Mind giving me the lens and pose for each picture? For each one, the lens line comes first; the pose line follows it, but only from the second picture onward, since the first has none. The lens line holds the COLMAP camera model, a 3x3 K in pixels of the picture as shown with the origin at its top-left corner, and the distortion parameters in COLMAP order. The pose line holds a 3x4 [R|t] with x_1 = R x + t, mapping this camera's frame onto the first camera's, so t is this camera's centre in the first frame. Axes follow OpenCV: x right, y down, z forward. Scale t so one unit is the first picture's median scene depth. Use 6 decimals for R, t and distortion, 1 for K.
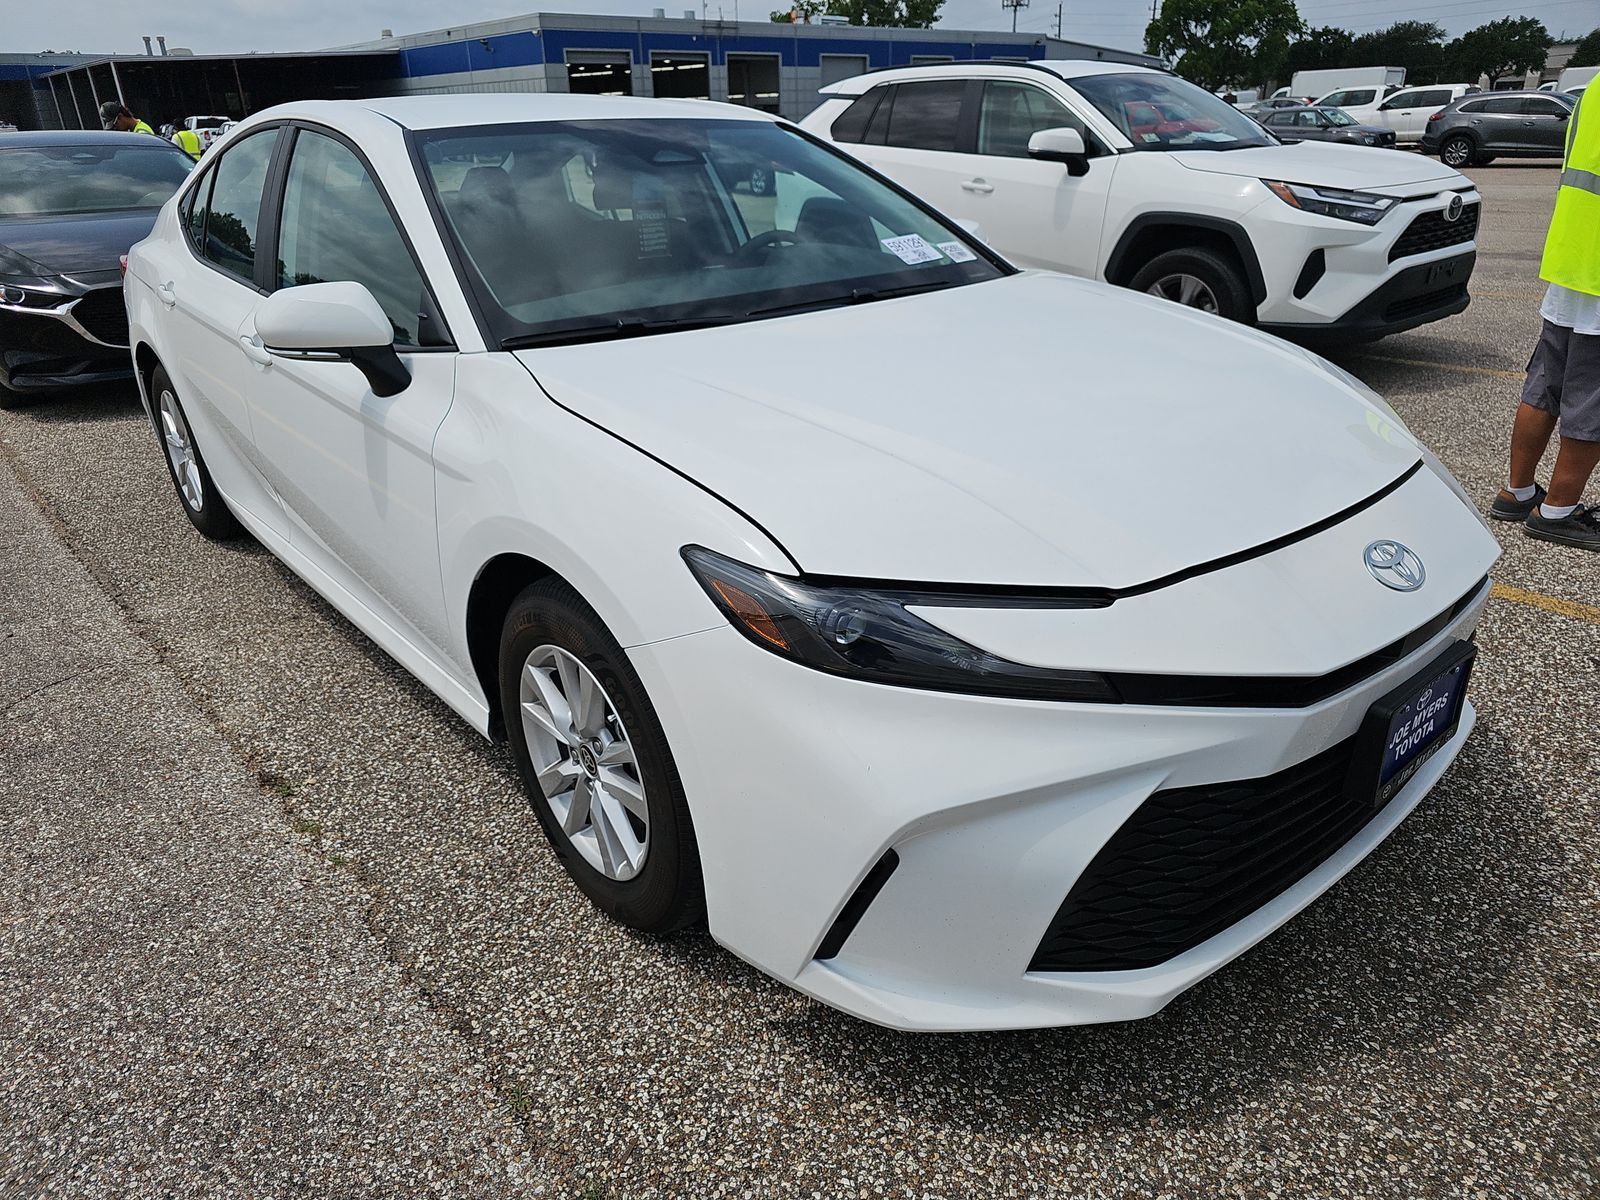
lens RADIAL K [[1073.2, 0, 796.4], [0, 1073.2, 596.3], [0, 0, 1]] dist [0.028177, -0.017297]
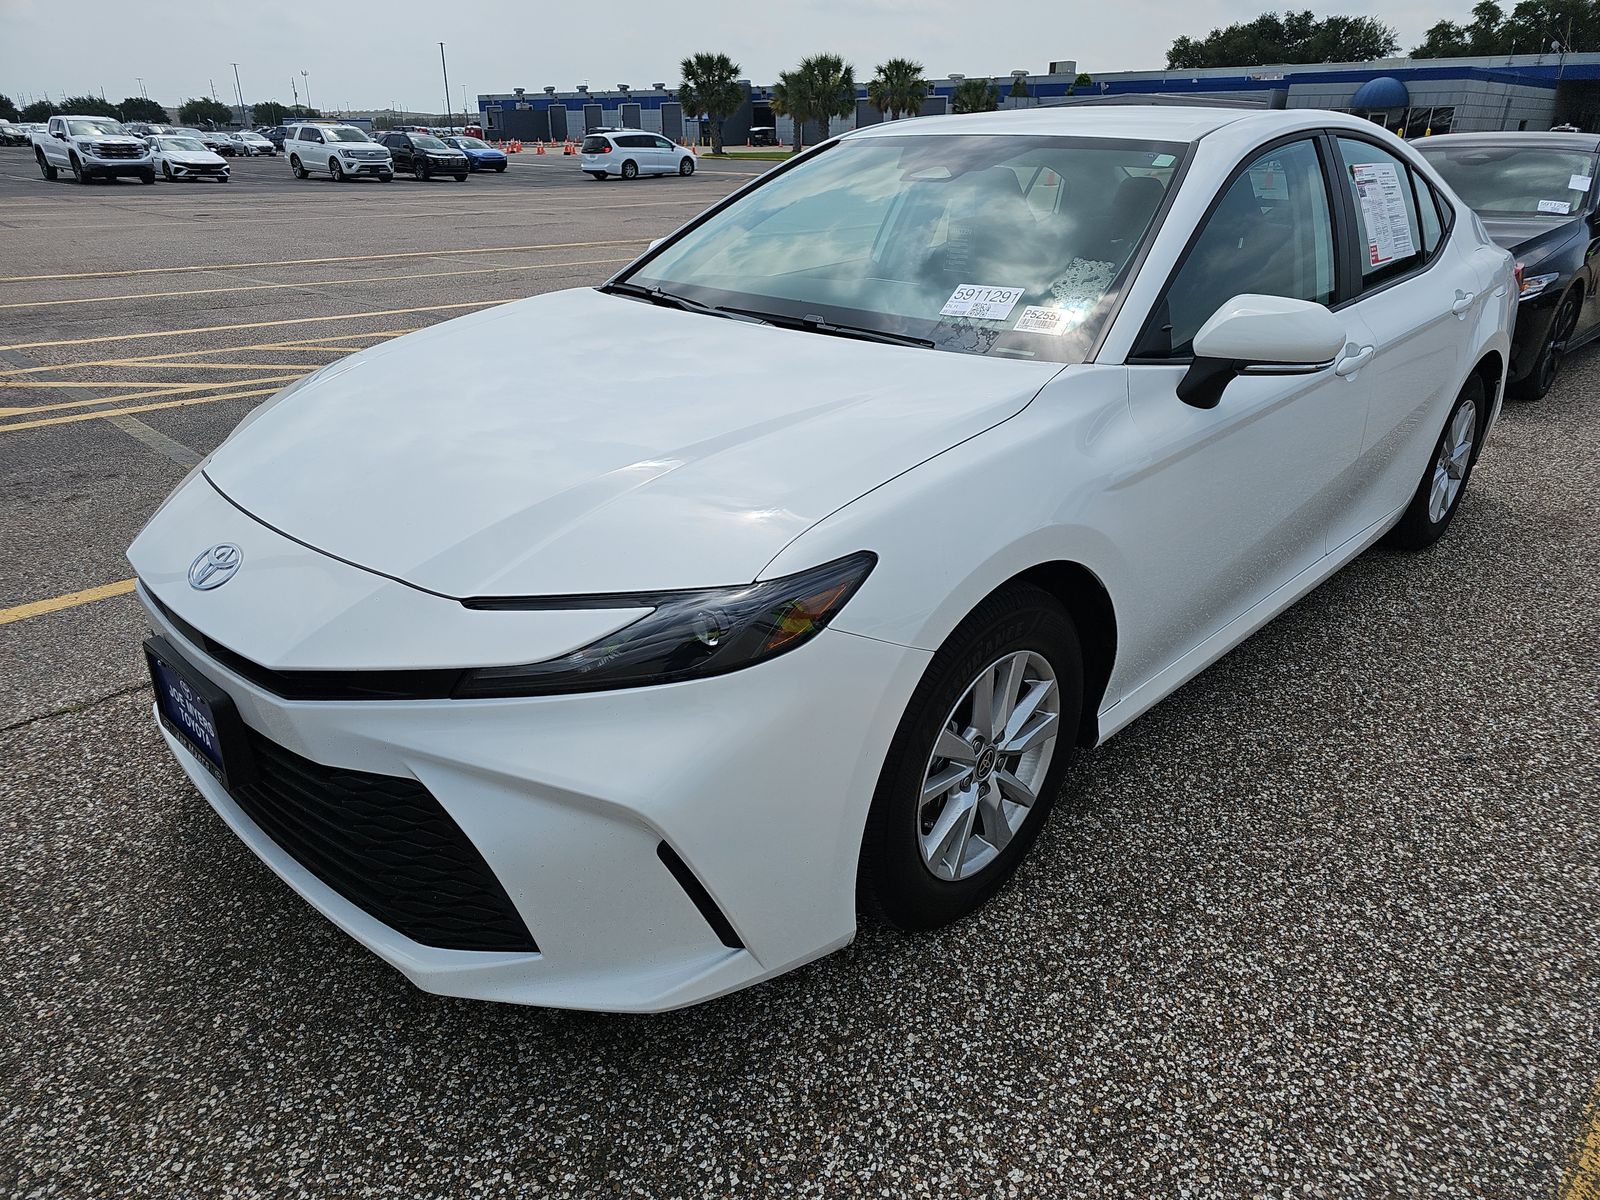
lens RADIAL K [[1073.2, 0, 796.4], [0, 1073.2, 596.3], [0, 0, 1]] dist [0.028177, -0.017297]
pose [[0.088932, 0.413280, -0.906251, 0.895638], [-0.406749, 0.845601, 0.345707, -0.341511], [0.909201, 0.337873, 0.243302, 0.721241]]
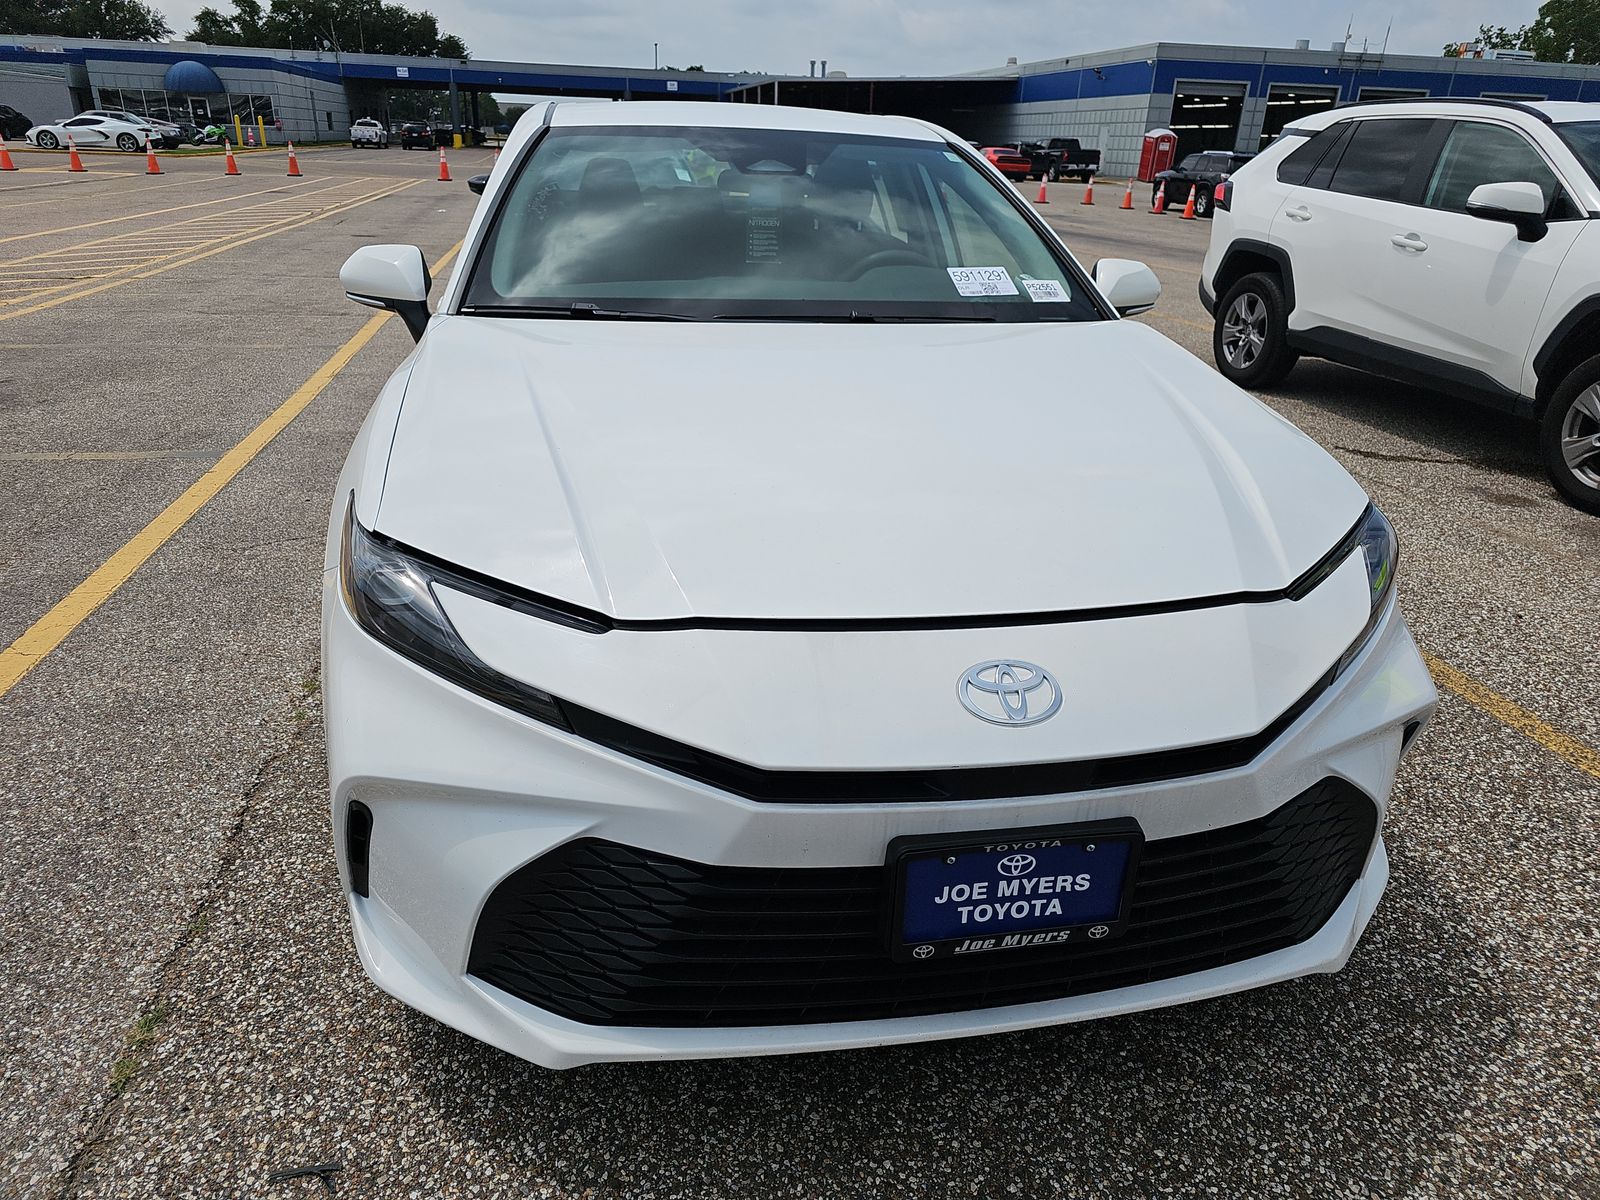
lens RADIAL K [[1073.2, 0, 796.4], [0, 1073.2, 596.3], [0, 0, 1]] dist [0.028177, -0.017297]
pose [[0.868886, 0.239034, -0.433474, 0.422275], [-0.248403, 0.967992, 0.035869, -0.049914], [0.428174, 0.076510, 0.900452, 0.108162]]
